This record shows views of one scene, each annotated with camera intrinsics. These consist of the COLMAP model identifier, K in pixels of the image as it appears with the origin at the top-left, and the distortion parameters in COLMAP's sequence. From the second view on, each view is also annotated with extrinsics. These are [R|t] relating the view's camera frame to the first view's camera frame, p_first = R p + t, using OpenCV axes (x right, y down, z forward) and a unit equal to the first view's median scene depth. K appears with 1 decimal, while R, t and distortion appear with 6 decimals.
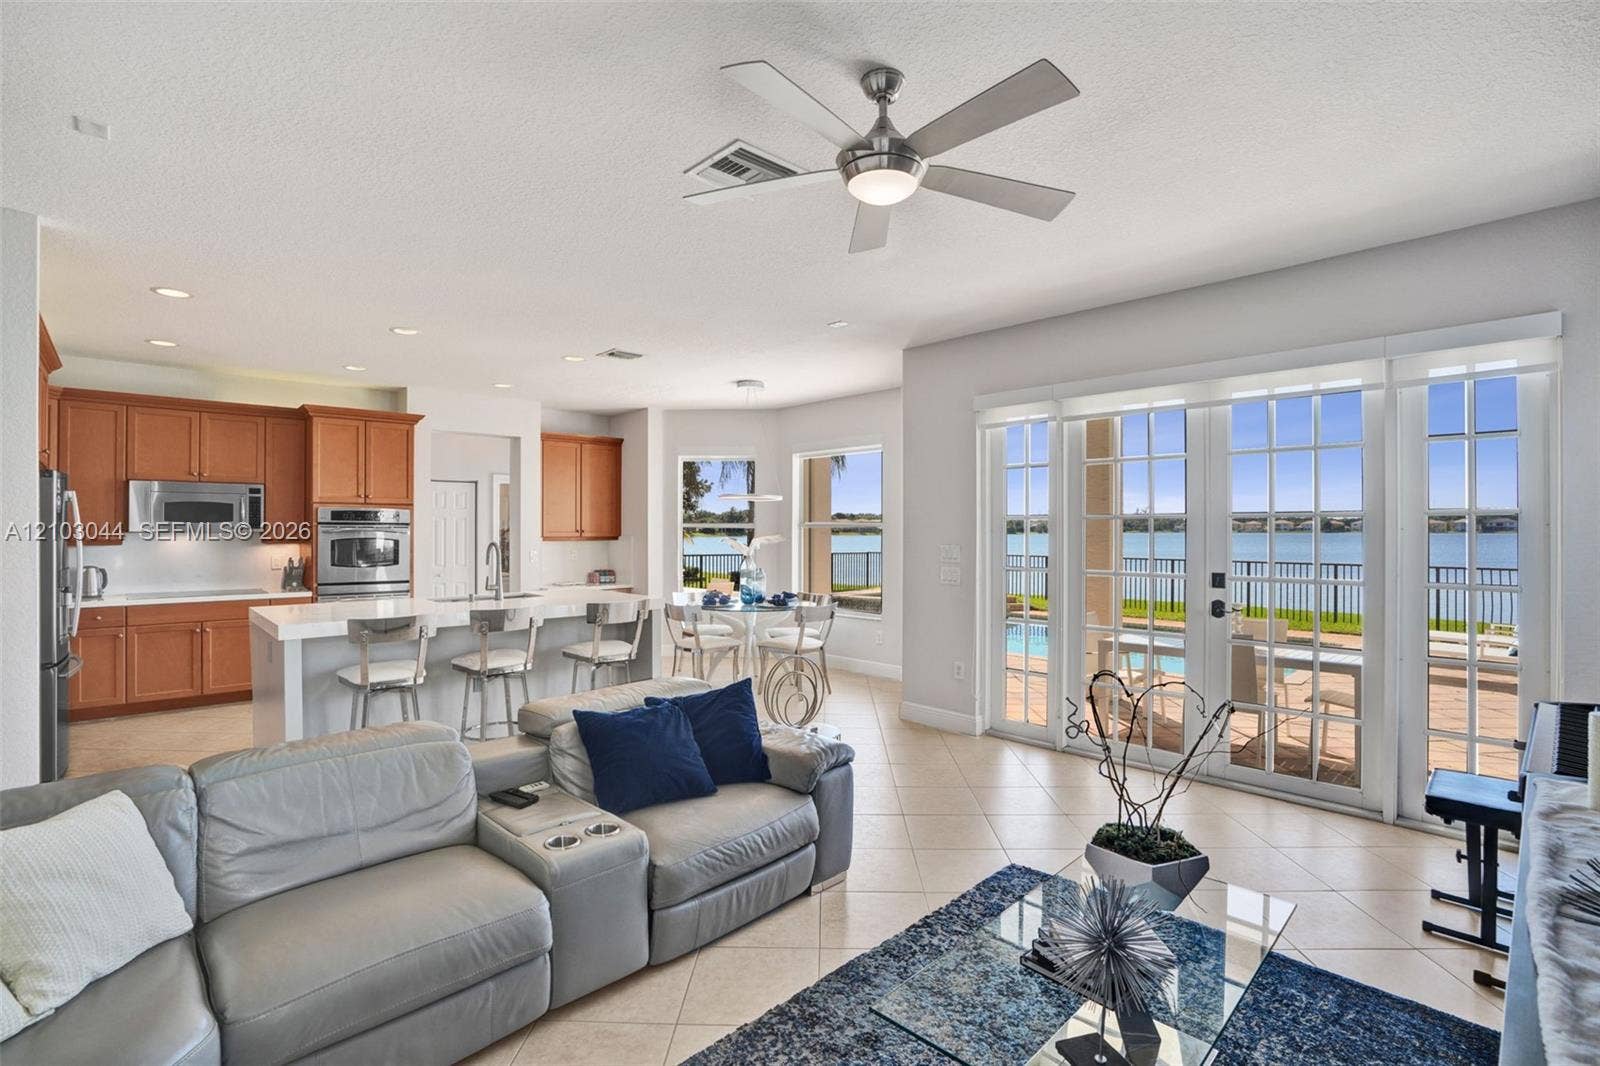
lens RADIAL K [[739.3, 0, 815.0], [0, 739.3, 530.7], [0, 0, 1]] dist [-0.036484, 0.006599]
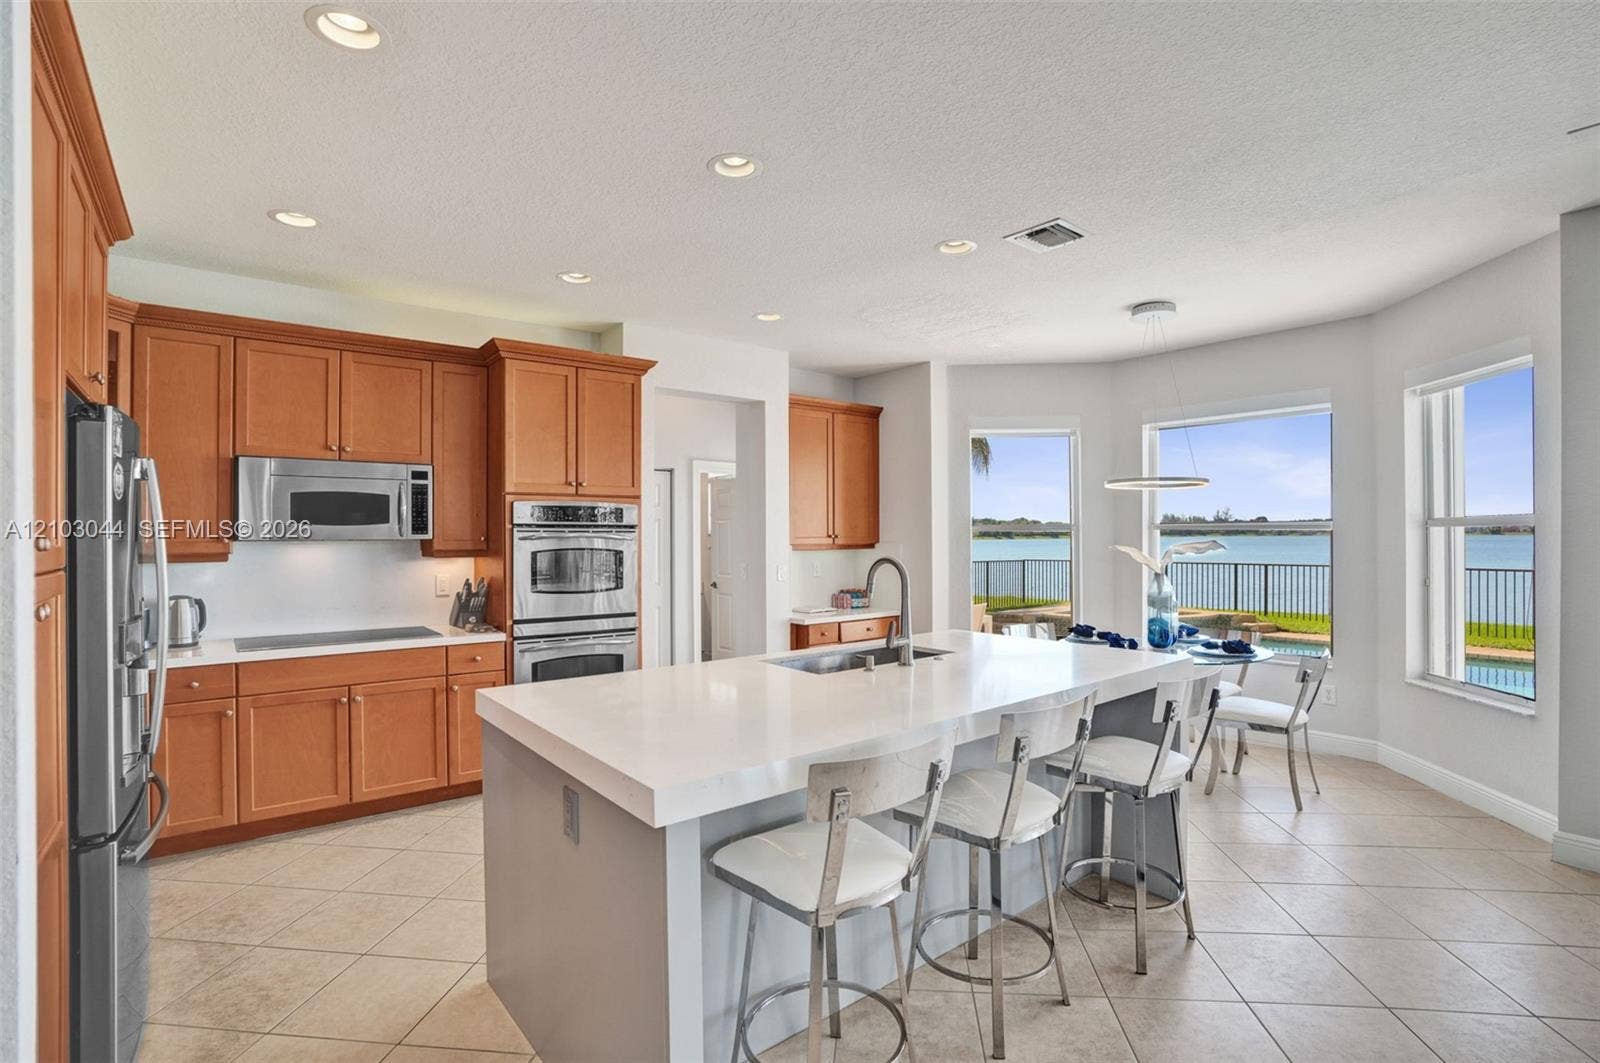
lens RADIAL K [[739.3, 0, 793.0], [0, 739.3, 534.1], [0, 0, 1]] dist [-0.036484, 0.006599]
pose [[0.996318, -0.004148, -0.085637, -0.384231], [0.004033, 0.999991, -0.001525, -0.000840], [0.085643, 0.001174, 0.996325, 0.378267]]
